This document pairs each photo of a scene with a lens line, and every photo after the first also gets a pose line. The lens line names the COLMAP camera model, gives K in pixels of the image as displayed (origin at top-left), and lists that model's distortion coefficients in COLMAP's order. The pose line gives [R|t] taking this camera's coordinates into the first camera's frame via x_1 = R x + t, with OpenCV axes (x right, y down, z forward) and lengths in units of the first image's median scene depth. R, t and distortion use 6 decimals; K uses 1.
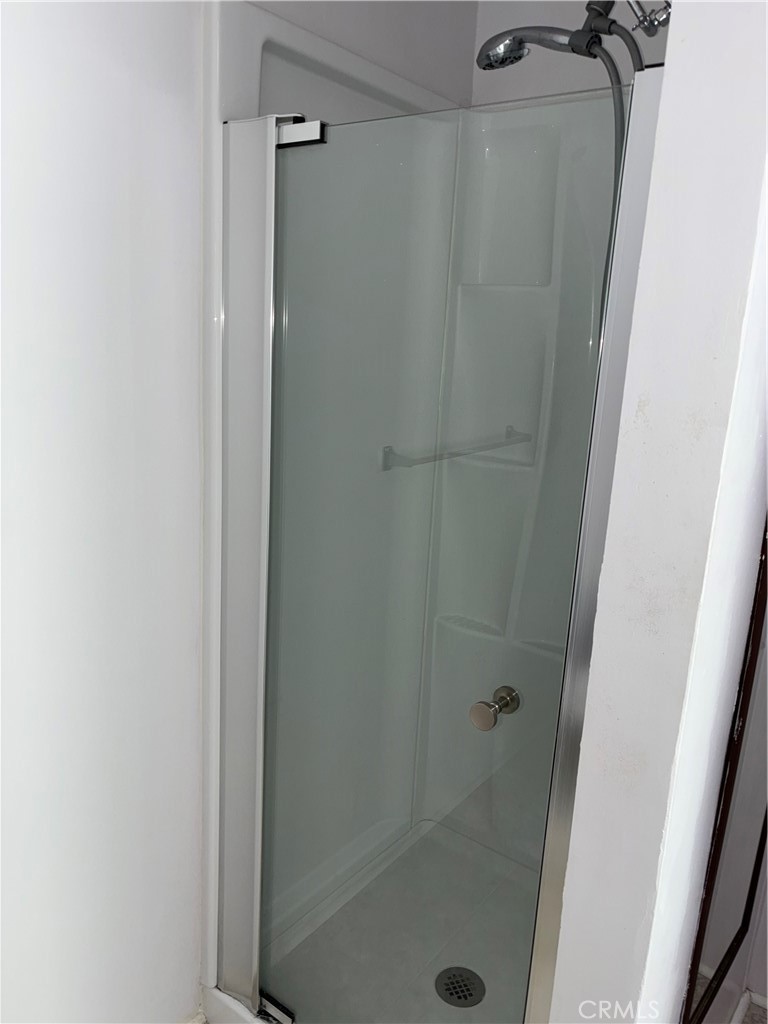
lens RADIAL K [[779.3, 0, 384.0], [0, 779.3, 512.0], [0, 0, 1]] dist [0.039440, -0.069002]
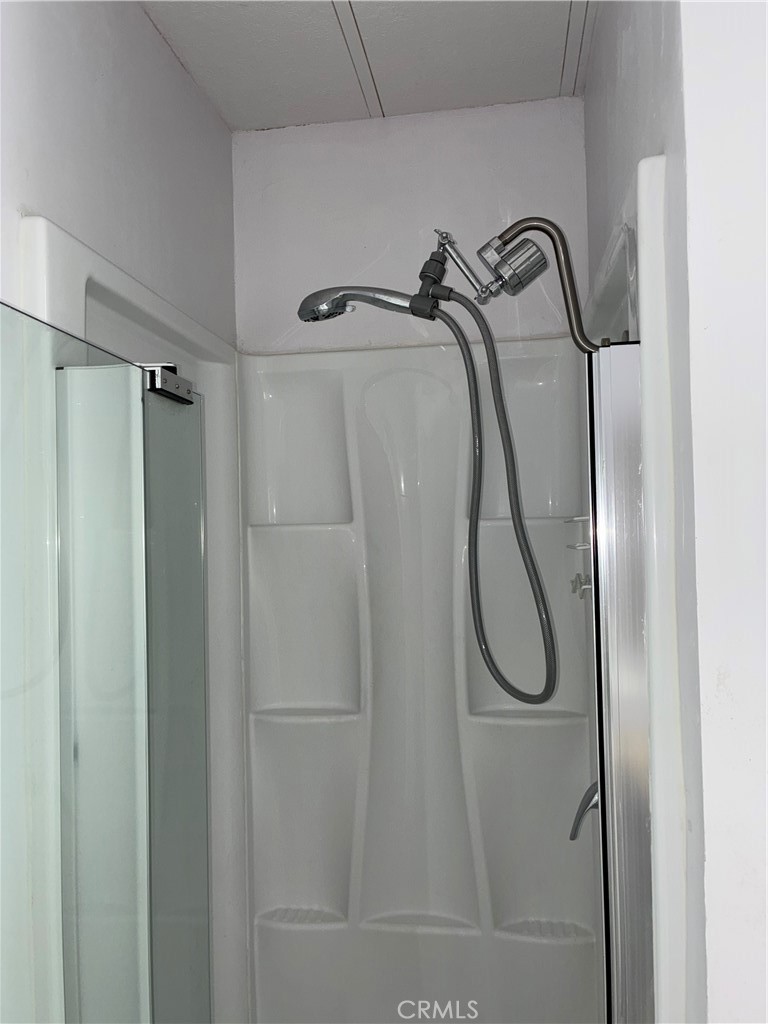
lens RADIAL K [[779.3, 0, 384.0], [0, 779.3, 512.0], [0, 0, 1]] dist [0.039440, -0.069002]
pose [[0.882755, -0.058426, 0.466187, -0.273794], [0.174941, 0.961764, -0.210728, -0.122828], [-0.436050, 0.267576, 0.859222, 0.197809]]
